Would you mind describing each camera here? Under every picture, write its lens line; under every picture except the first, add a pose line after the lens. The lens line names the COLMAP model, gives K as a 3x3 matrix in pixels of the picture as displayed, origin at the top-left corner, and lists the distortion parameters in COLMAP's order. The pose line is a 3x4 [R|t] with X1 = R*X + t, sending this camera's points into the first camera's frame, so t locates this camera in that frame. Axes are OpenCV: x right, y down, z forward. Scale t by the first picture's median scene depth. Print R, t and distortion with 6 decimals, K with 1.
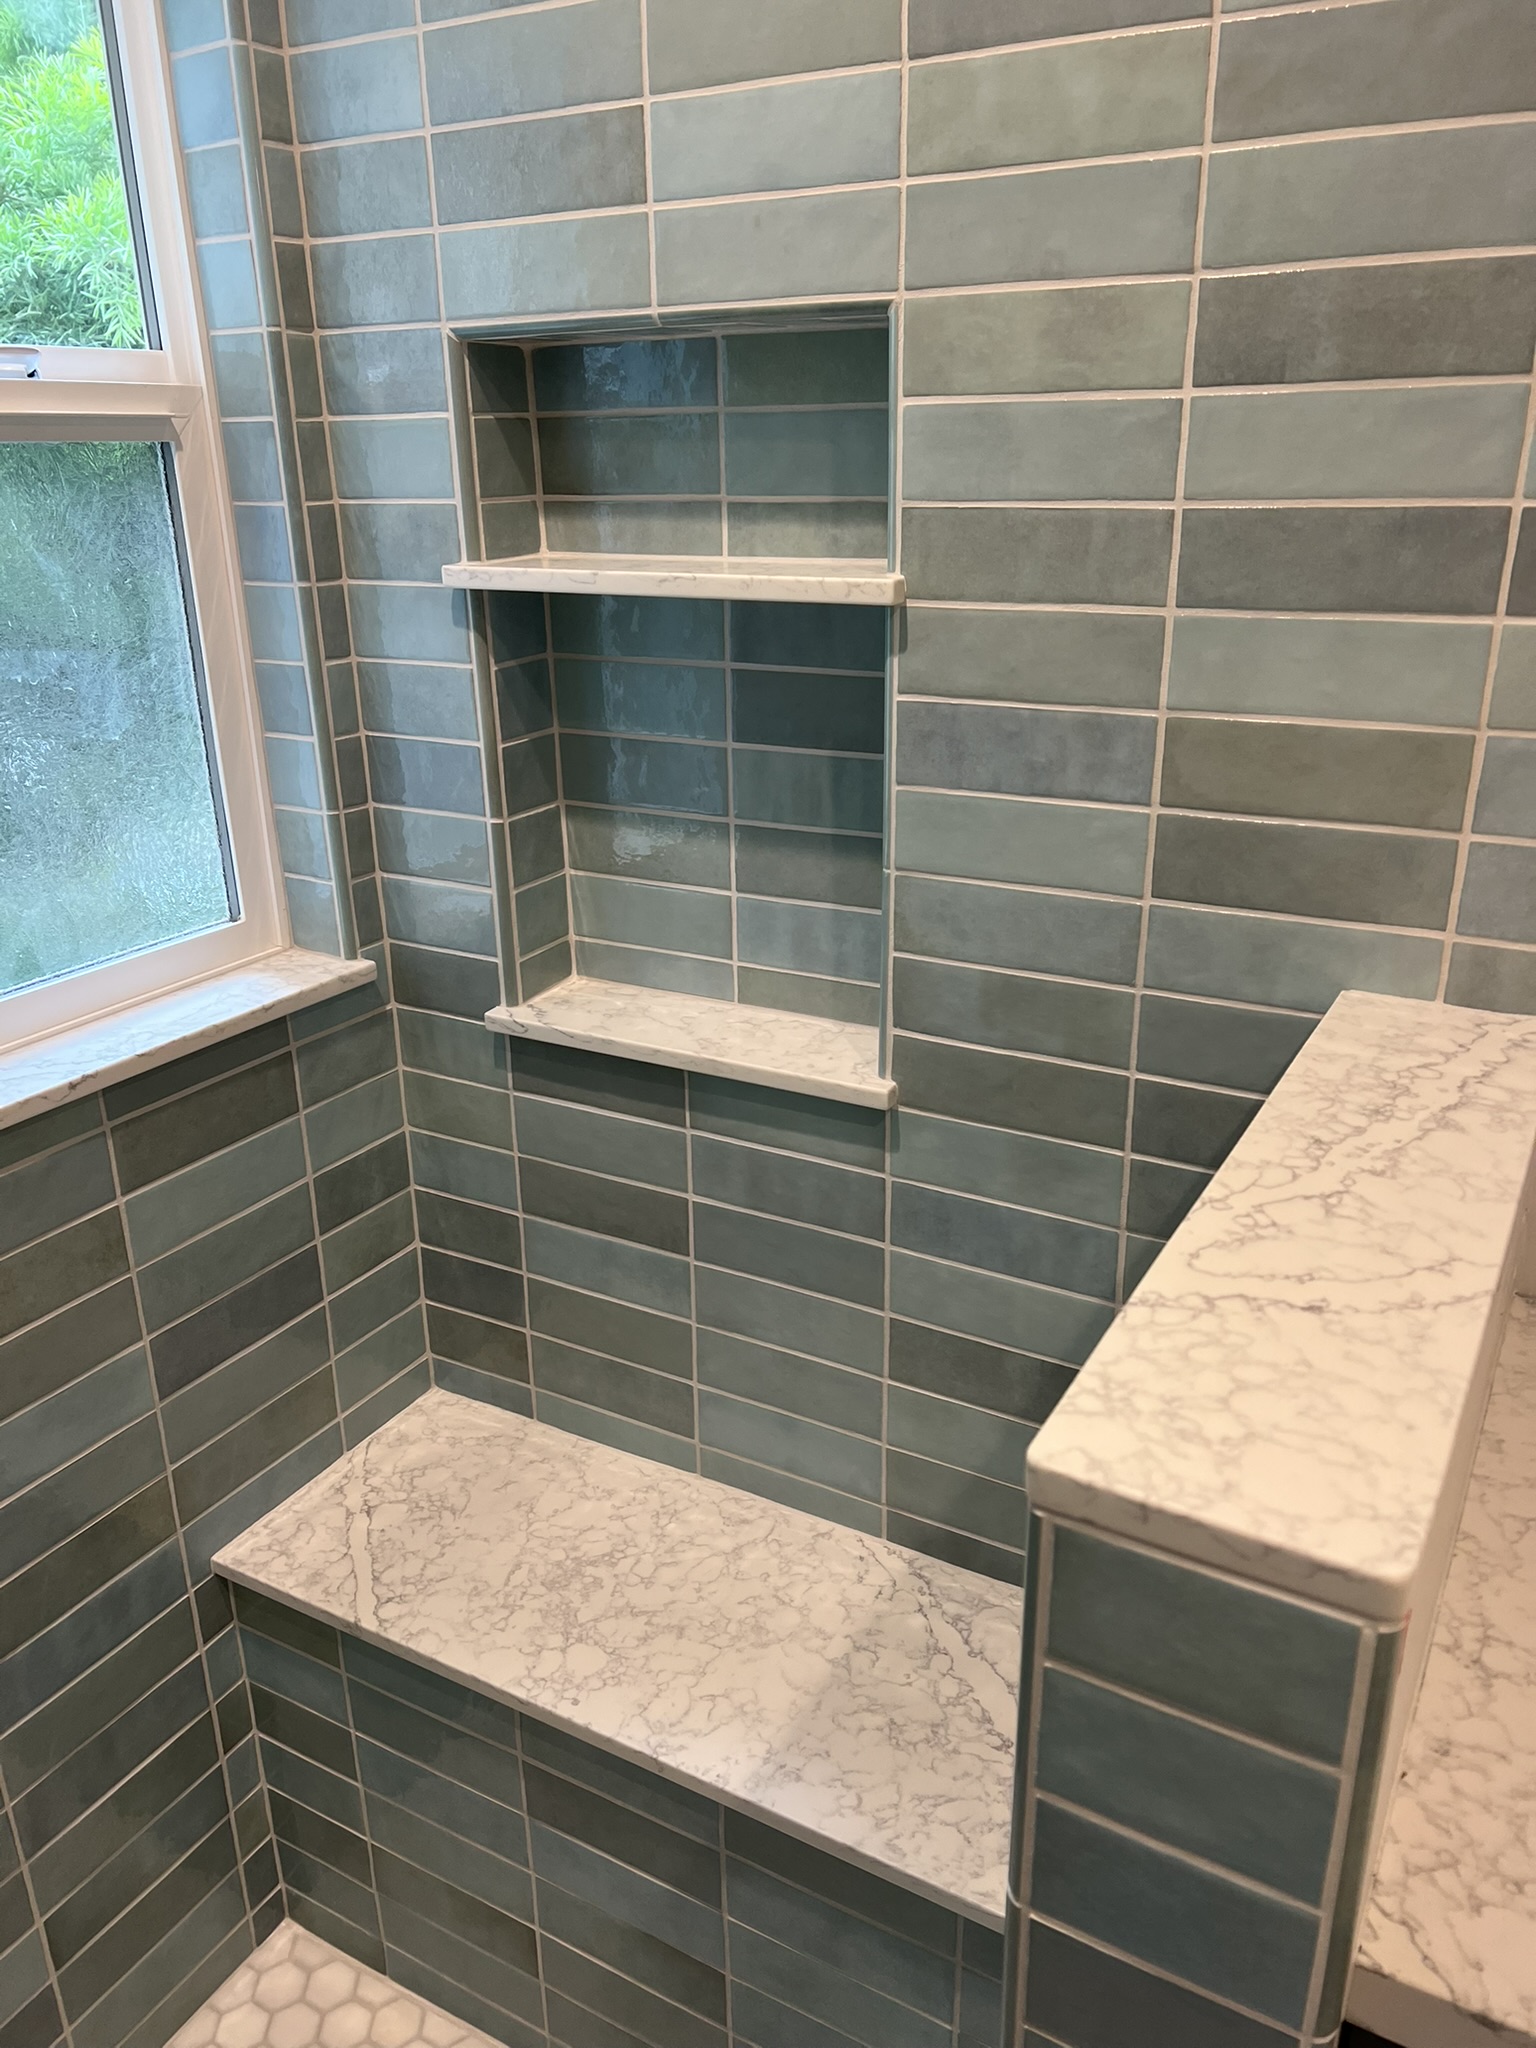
lens RADIAL K [[1551.6, 0, 762.9], [0, 1551.6, 1032.8], [0, 0, 1]] dist [0.039808, -0.022760]
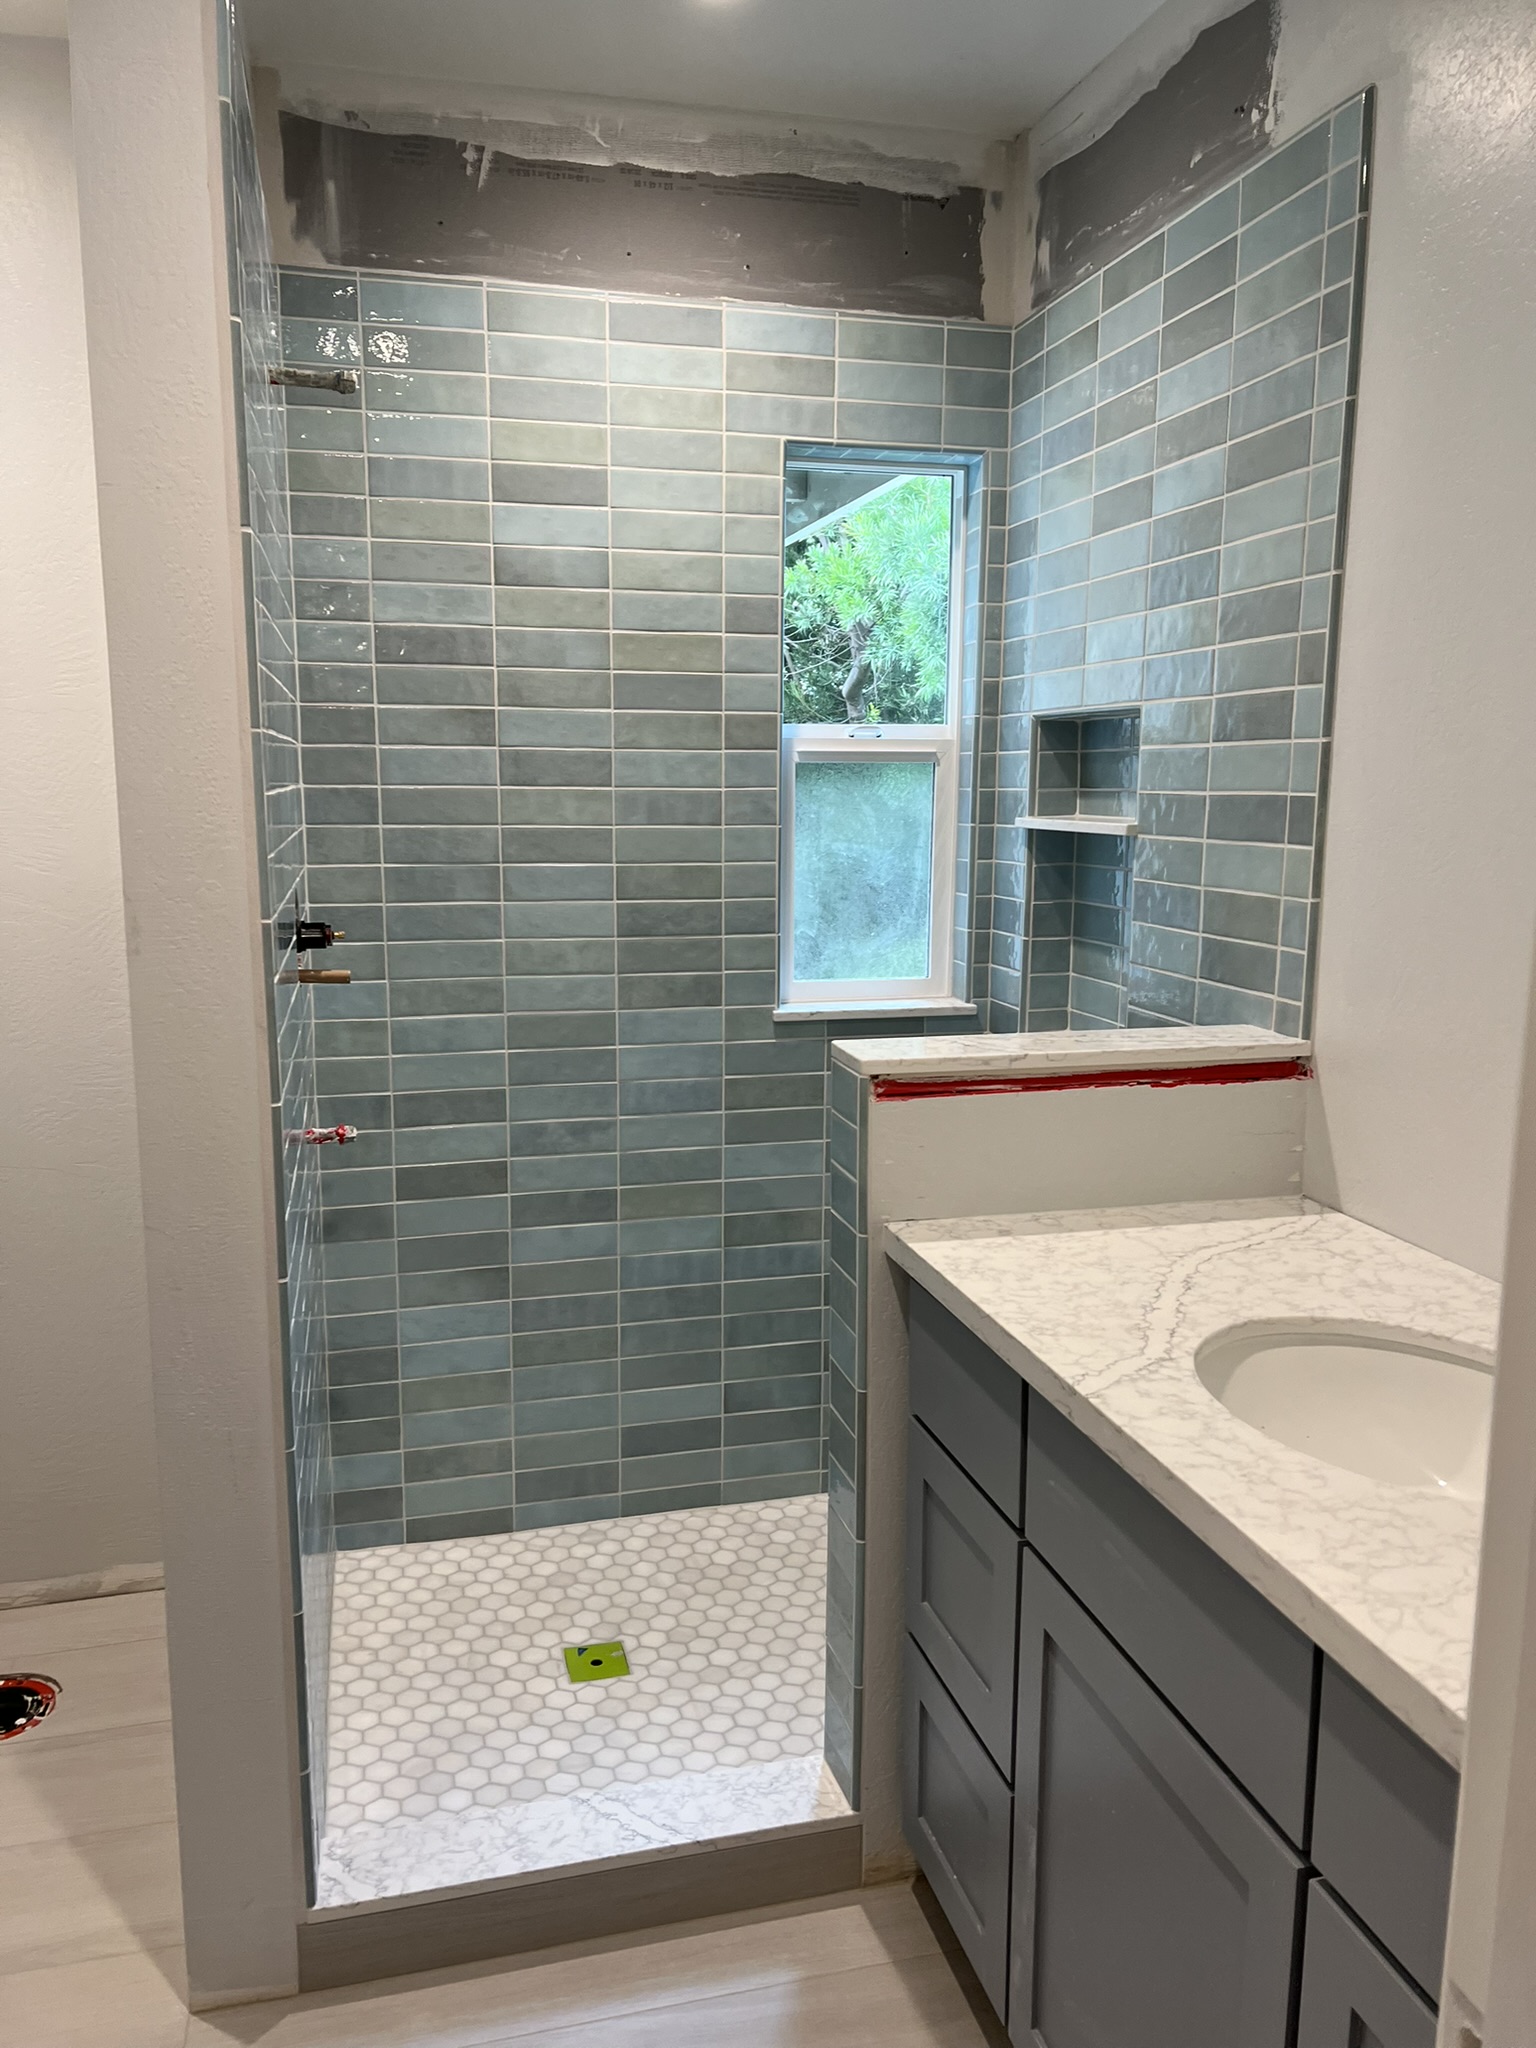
lens RADIAL K [[1551.6, 0, 772.5], [0, 1551.6, 1036.0], [0, 0, 1]] dist [0.039808, -0.022760]
pose [[0.700361, 0.134702, -0.700964, 1.156333], [-0.266678, 0.960299, -0.081911, 0.268560], [0.662101, 0.244299, 0.708478, -0.703589]]
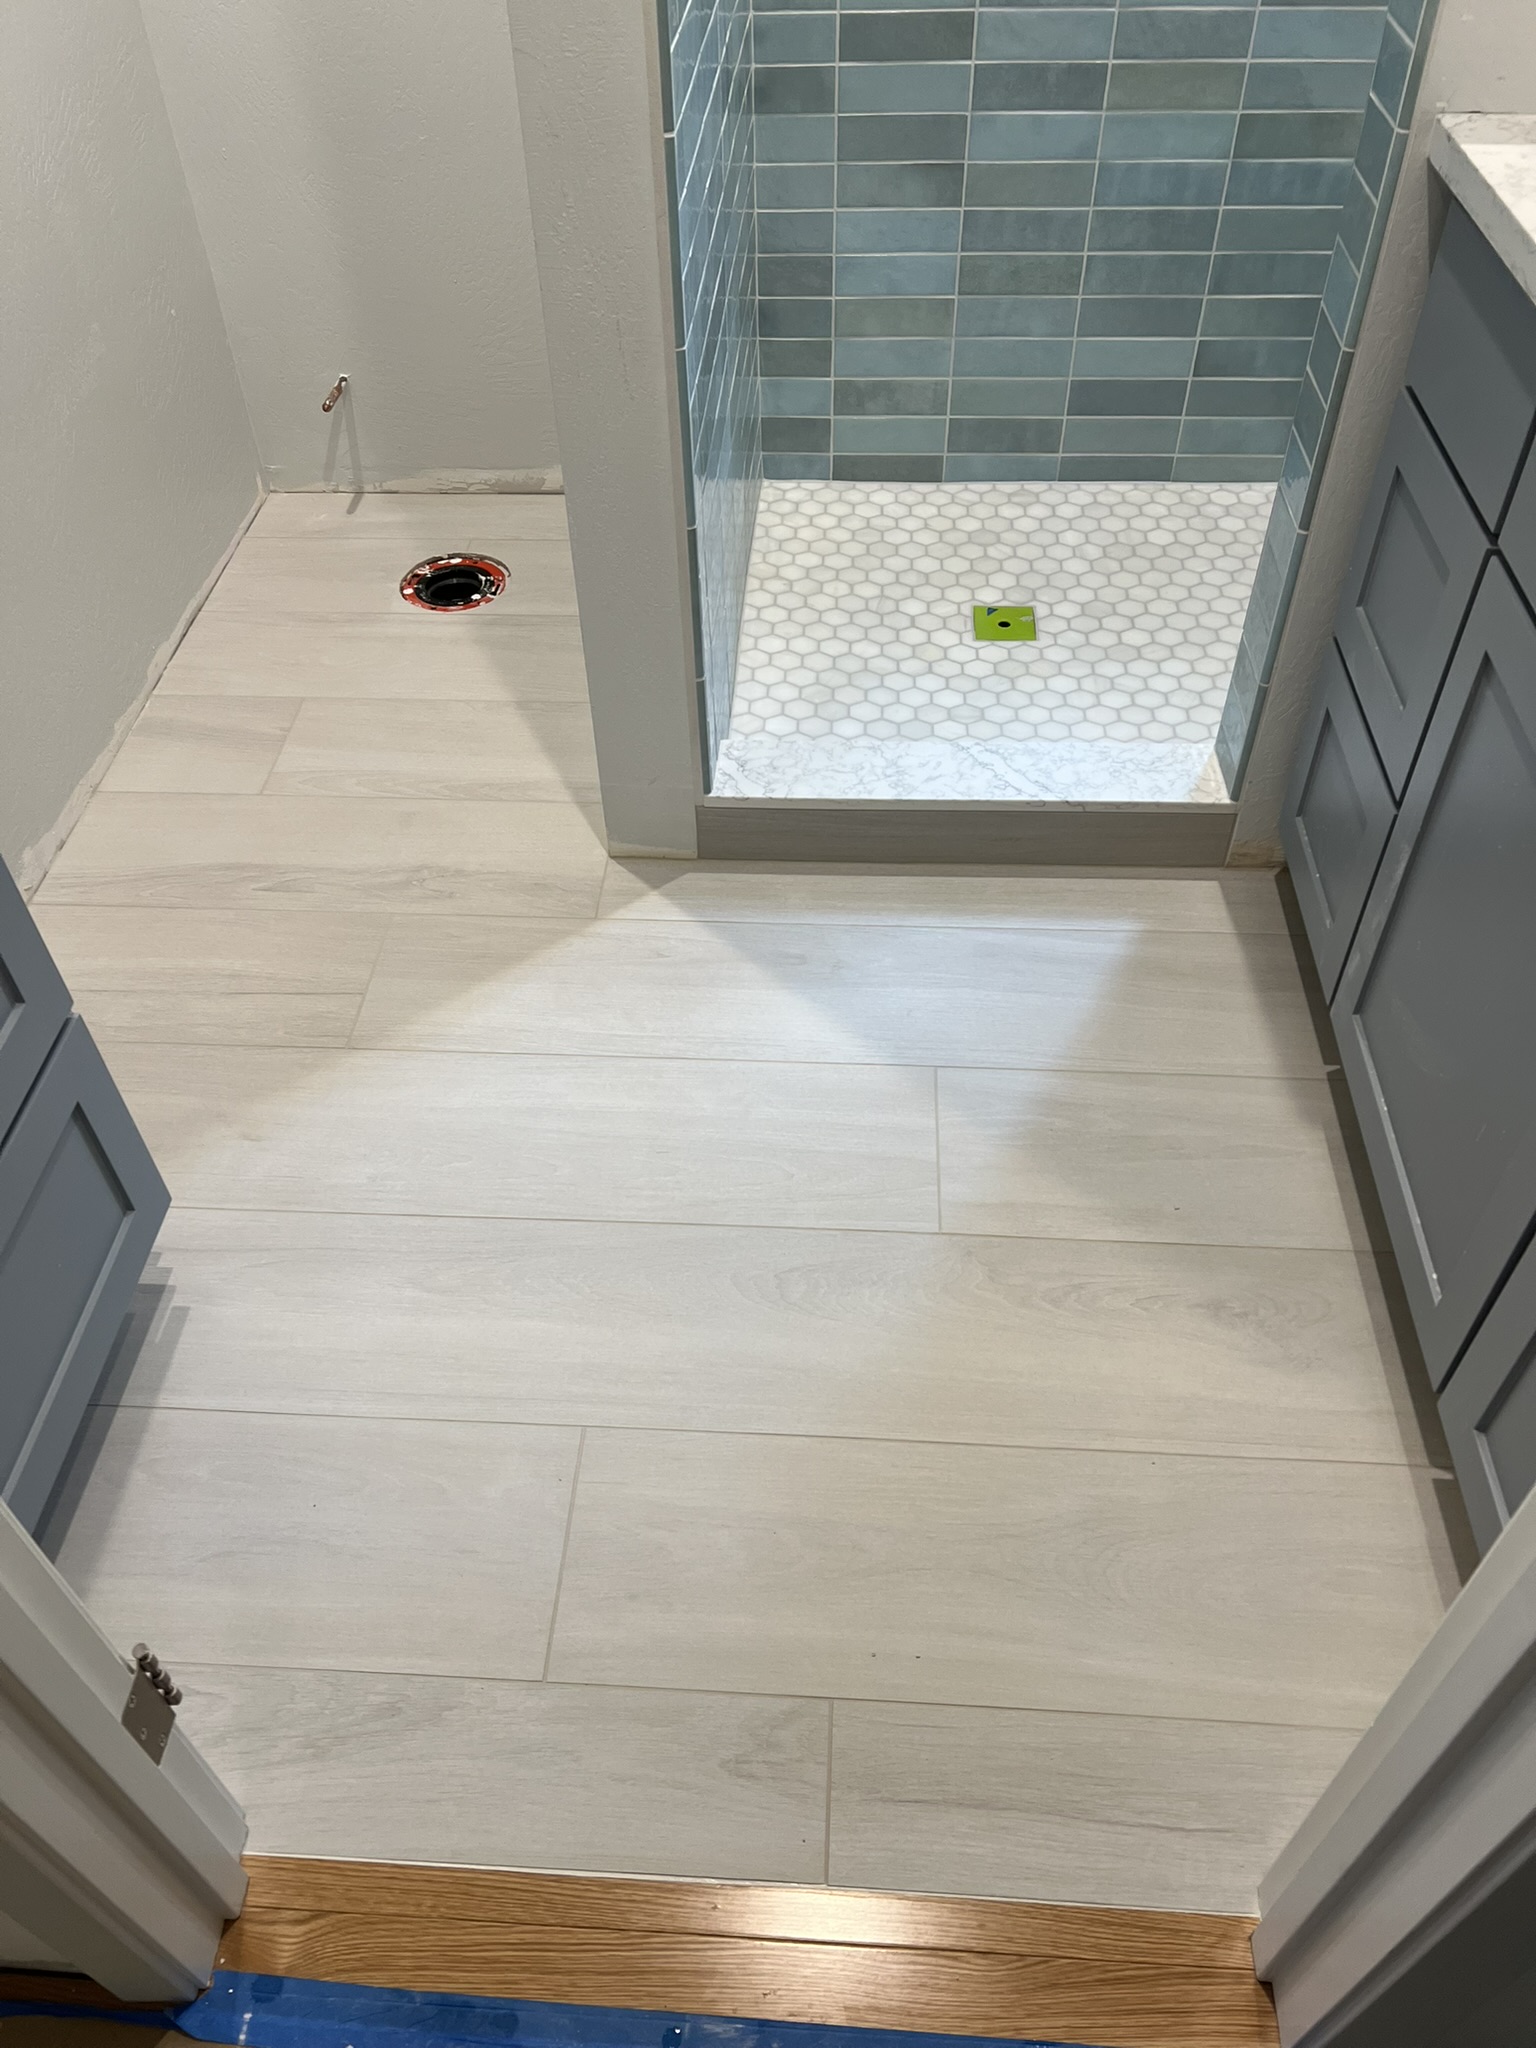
lens RADIAL K [[1551.6, 0, 773.5], [0, 1551.6, 1029.1], [0, 0, 1]] dist [0.039808, -0.022760]
pose [[0.453684, 0.642400, -0.617651, 1.104653], [-0.305109, 0.763168, 0.569635, 0.300935], [0.837305, -0.069983, 0.542238, -0.559133]]
